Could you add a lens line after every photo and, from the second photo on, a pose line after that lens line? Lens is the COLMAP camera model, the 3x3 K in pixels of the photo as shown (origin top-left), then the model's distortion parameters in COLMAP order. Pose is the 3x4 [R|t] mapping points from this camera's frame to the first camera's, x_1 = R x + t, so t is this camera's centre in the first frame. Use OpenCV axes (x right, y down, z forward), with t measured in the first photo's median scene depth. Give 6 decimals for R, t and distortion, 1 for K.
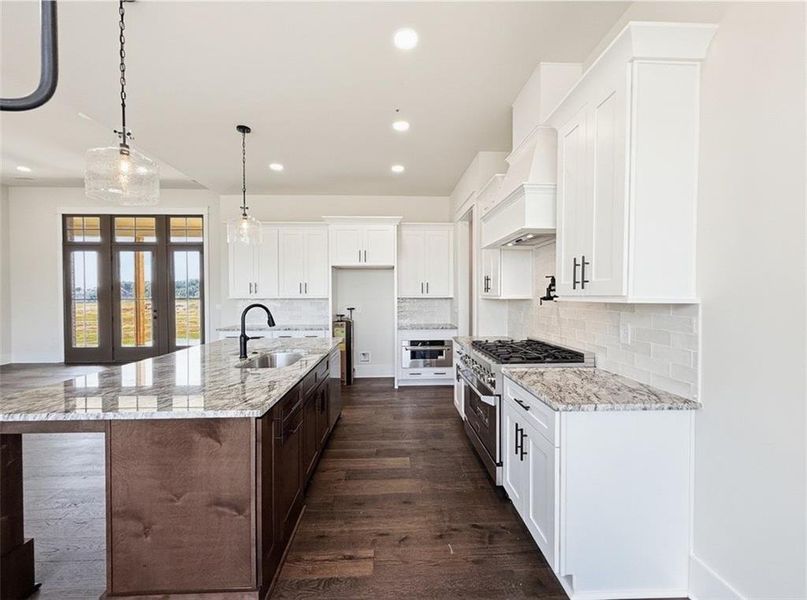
lens RADIAL K [[325.5, 0, 402.3], [0, 325.5, 299.9], [0, 0, 1]] dist [-0.000086, 0.000145]
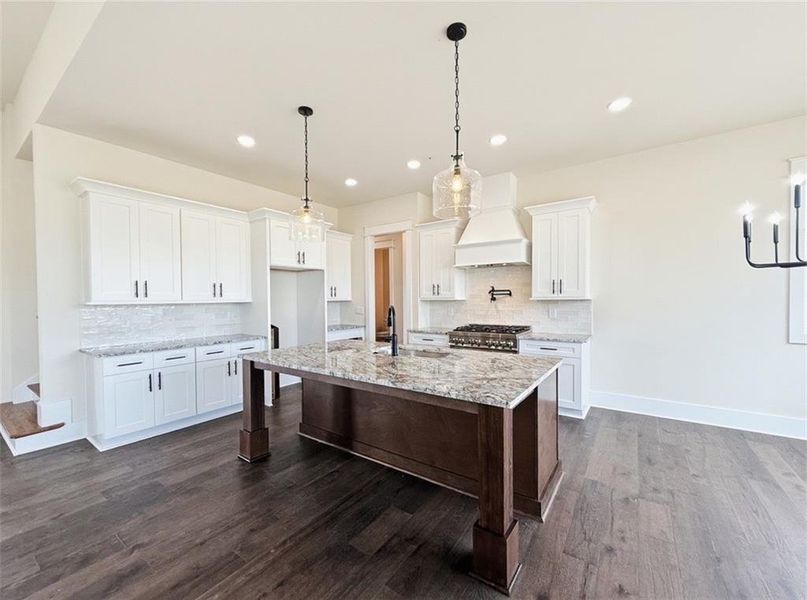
lens RADIAL K [[329.5, 0, 406.0], [0, 329.5, 298.7], [0, 0, 1]] dist [-0.001072, -0.000173]
pose [[0.613156, -0.005022, 0.789946, -0.704701], [0.019272, 0.999777, -0.008603, 0.000237], [-0.789727, 0.020499, 0.613116, 0.160584]]
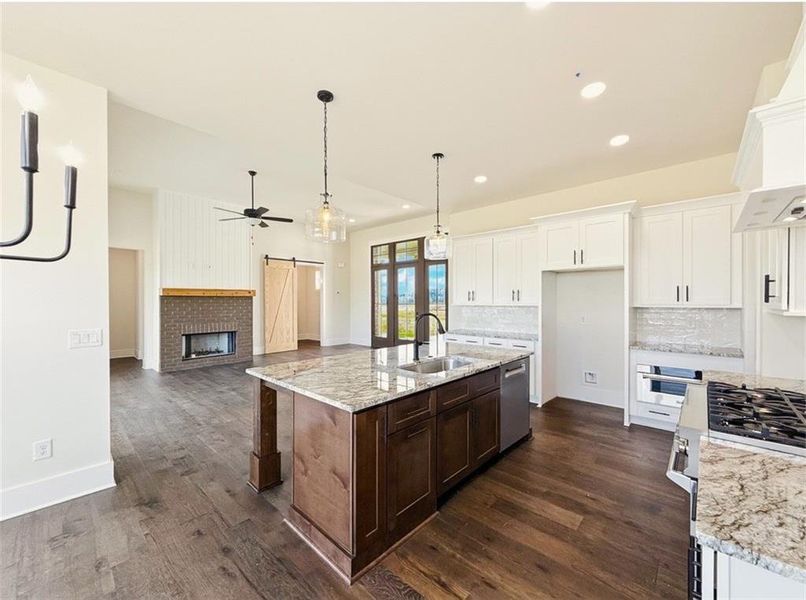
lens RADIAL K [[325.7, 0, 404.5], [0, 325.7, 301.4], [0, 0, 1]] dist [-0.000307, -0.000133]
pose [[0.703807, 0.007239, -0.710355, 0.161389], [-0.011573, 0.999932, -0.001276, -0.013900], [0.710297, 0.009119, 0.703843, 0.089327]]
